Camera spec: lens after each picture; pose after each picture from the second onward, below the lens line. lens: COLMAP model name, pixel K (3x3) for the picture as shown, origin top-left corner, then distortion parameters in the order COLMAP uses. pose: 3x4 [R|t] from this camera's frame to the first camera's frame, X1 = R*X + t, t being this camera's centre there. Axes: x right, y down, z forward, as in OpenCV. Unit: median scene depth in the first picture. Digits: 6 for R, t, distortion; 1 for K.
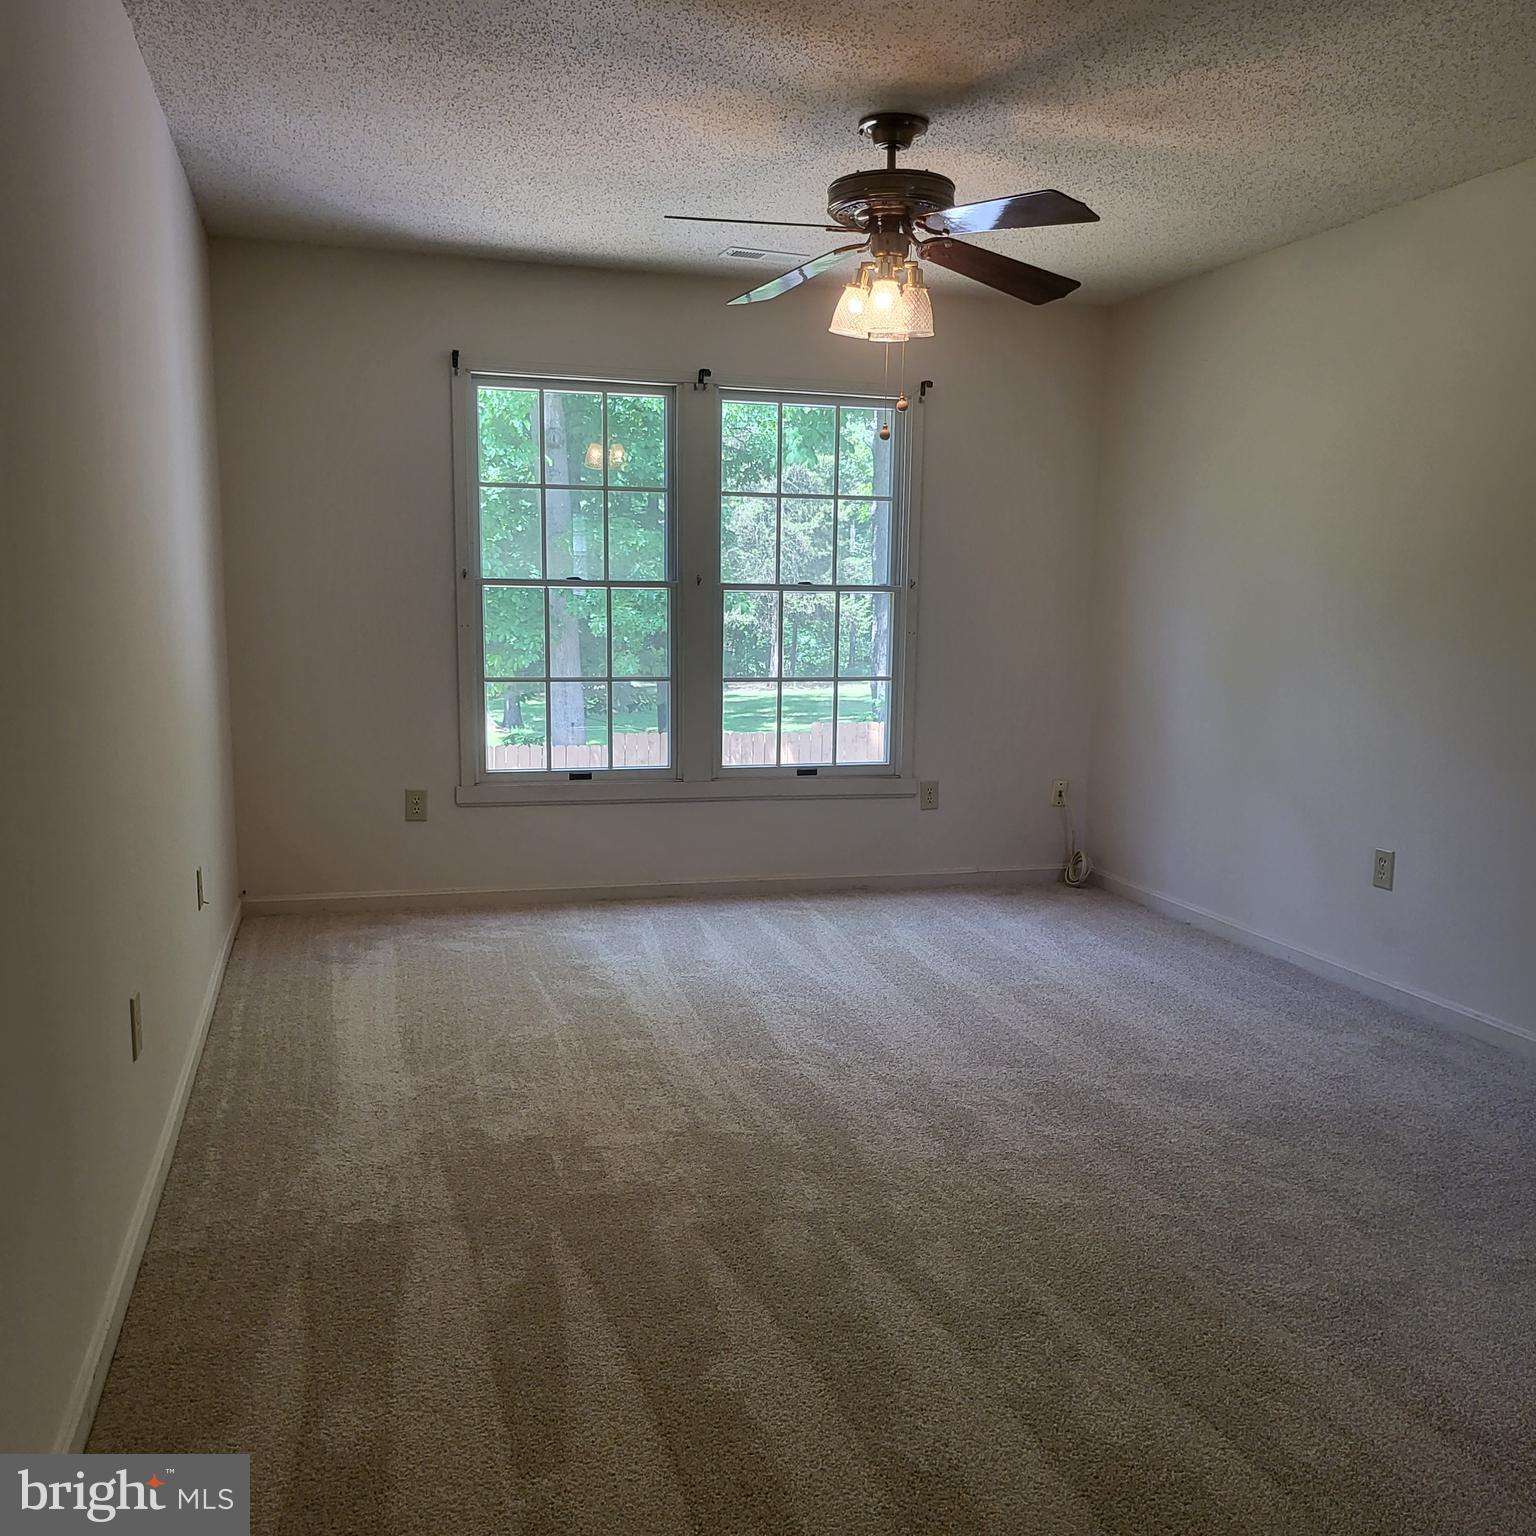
lens RADIAL K [[1415.7, 0, 744.7], [0, 1415.7, 801.2], [0, 0, 1]] dist [0.018044, 0.000000]
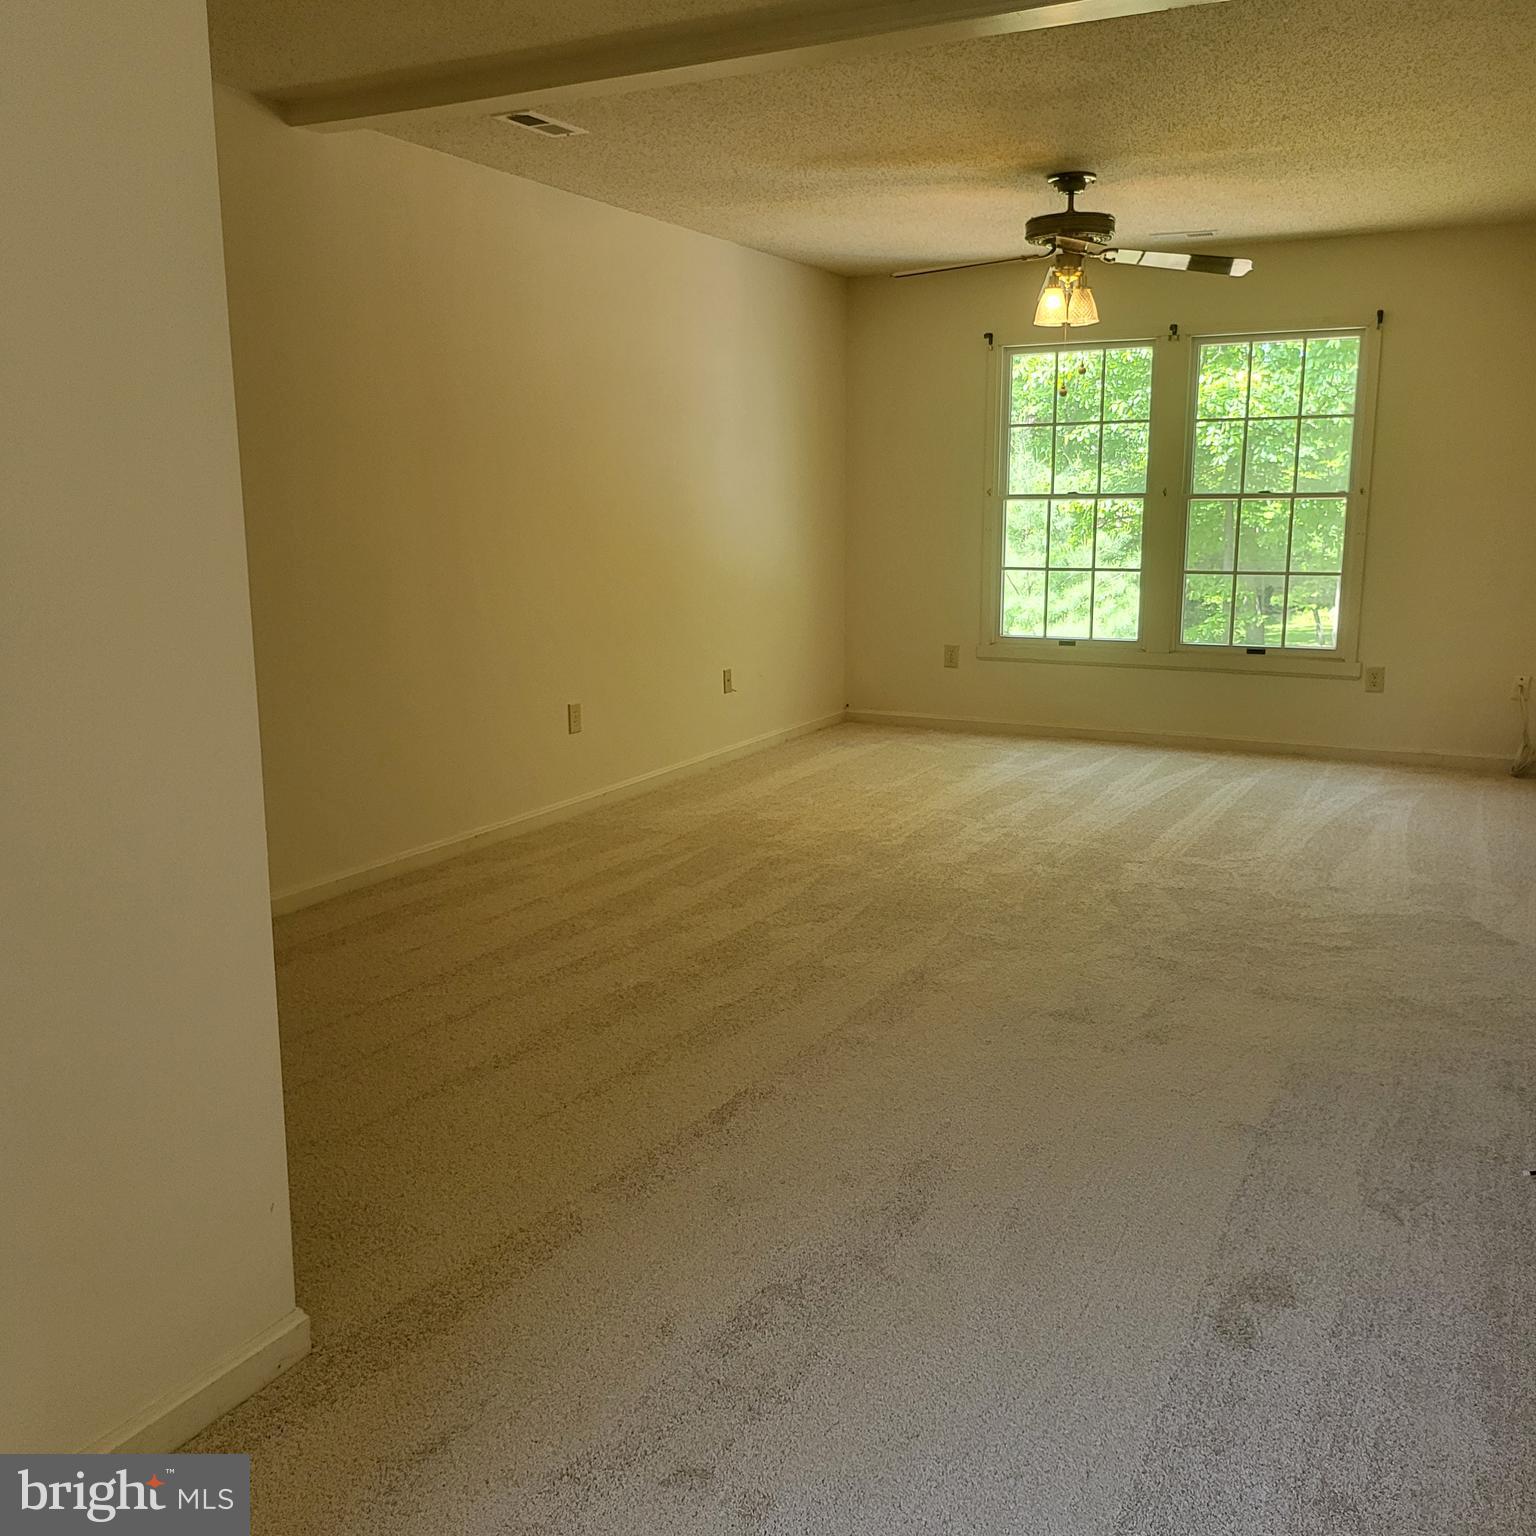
lens RADIAL K [[1415.7, 0, 764.7], [0, 1415.7, 776.8], [0, 0, 1]] dist [0.018044, 0.000000]
pose [[0.741451, 0.114254, -0.661208, 0.905849], [-0.081296, 0.993434, 0.080499, 0.036773], [0.666064, -0.005933, 0.745871, -0.289125]]
